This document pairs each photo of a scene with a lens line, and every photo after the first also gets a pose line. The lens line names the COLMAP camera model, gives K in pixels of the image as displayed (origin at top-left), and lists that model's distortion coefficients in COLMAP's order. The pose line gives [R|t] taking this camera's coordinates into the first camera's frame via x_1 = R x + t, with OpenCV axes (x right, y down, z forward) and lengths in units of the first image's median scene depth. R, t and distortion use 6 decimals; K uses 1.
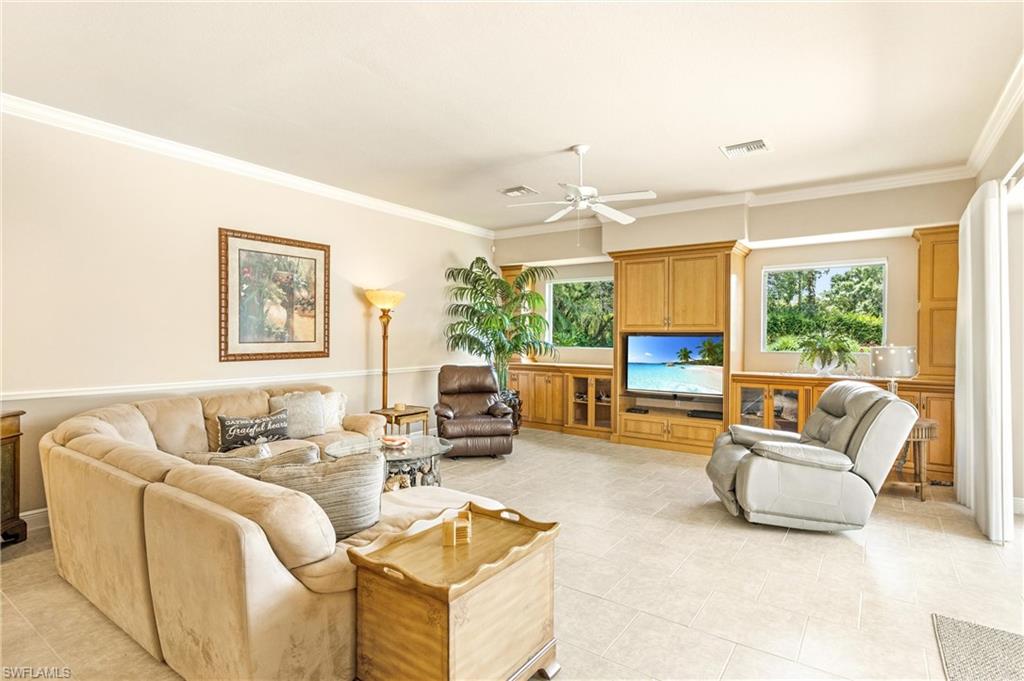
lens RADIAL K [[500.3, 0, 512.0], [0, 500.3, 340.5], [0, 0, 1]] dist [0.000817, 0.000528]
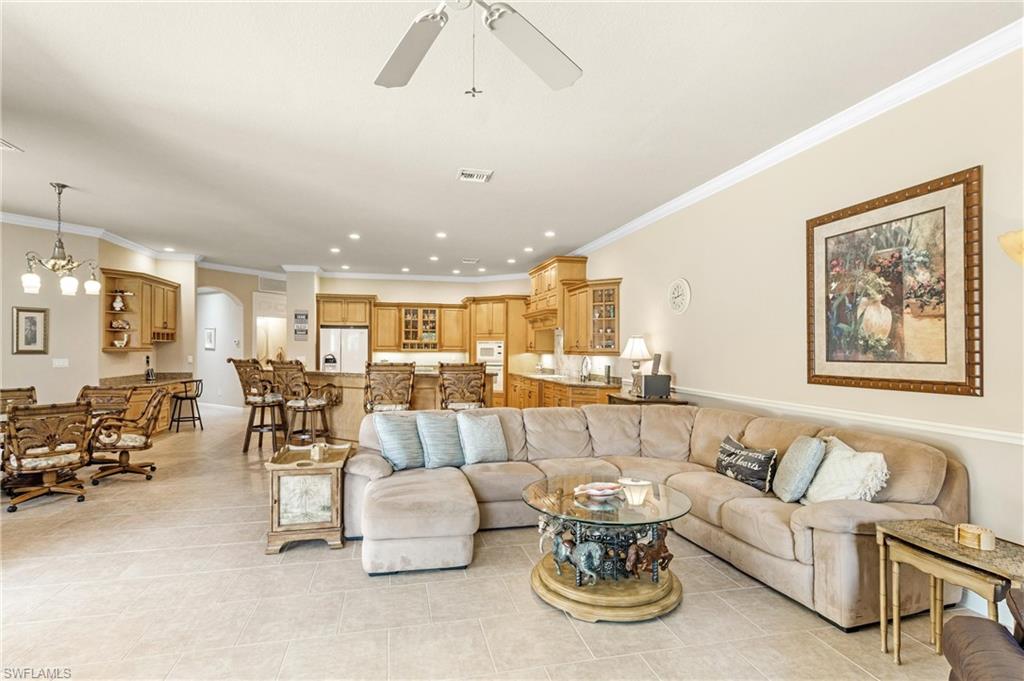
lens RADIAL K [[500.3, 0, 512.0], [0, 500.3, 340.5], [0, 0, 1]] dist [0.000817, 0.000528]
pose [[-0.661715, -0.018452, -0.749529, 0.296568], [-0.013675, 0.999828, -0.012541, -0.008655], [0.749631, 0.001952, -0.661853, 0.987797]]
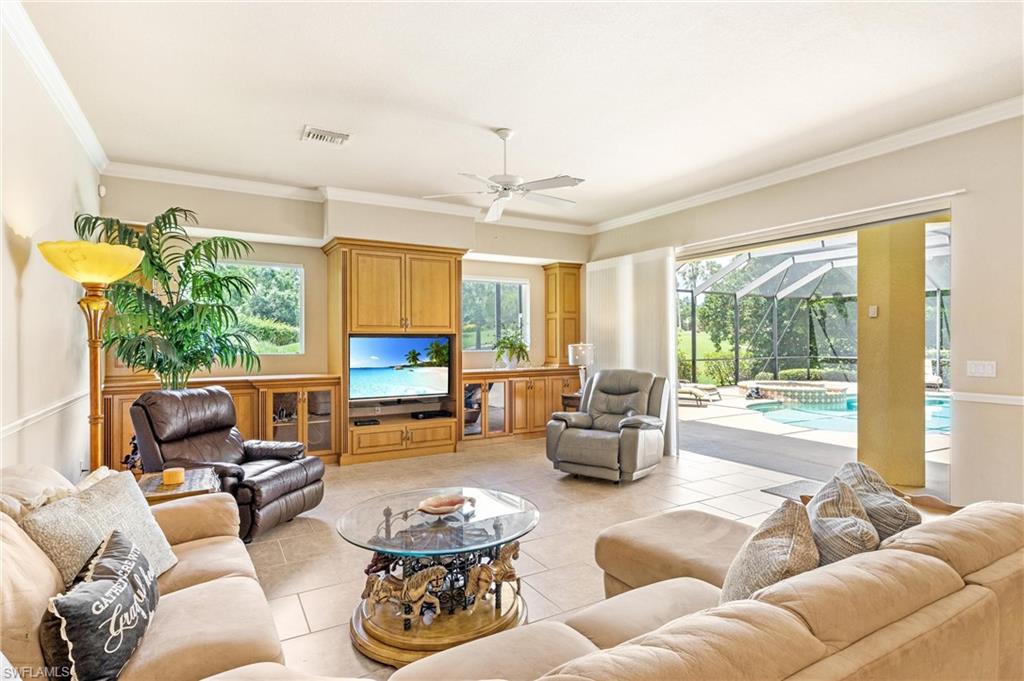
lens RADIAL K [[523.8, 0, 506.8], [0, 523.8, 342.6], [0, 0, 1]] dist [0.024351, 0.000184]
pose [[0.436623, -0.013788, 0.899539, -0.567598], [0.013683, 0.999869, 0.008685, -0.006722], [-0.899541, 0.008516, 0.436754, 0.446627]]
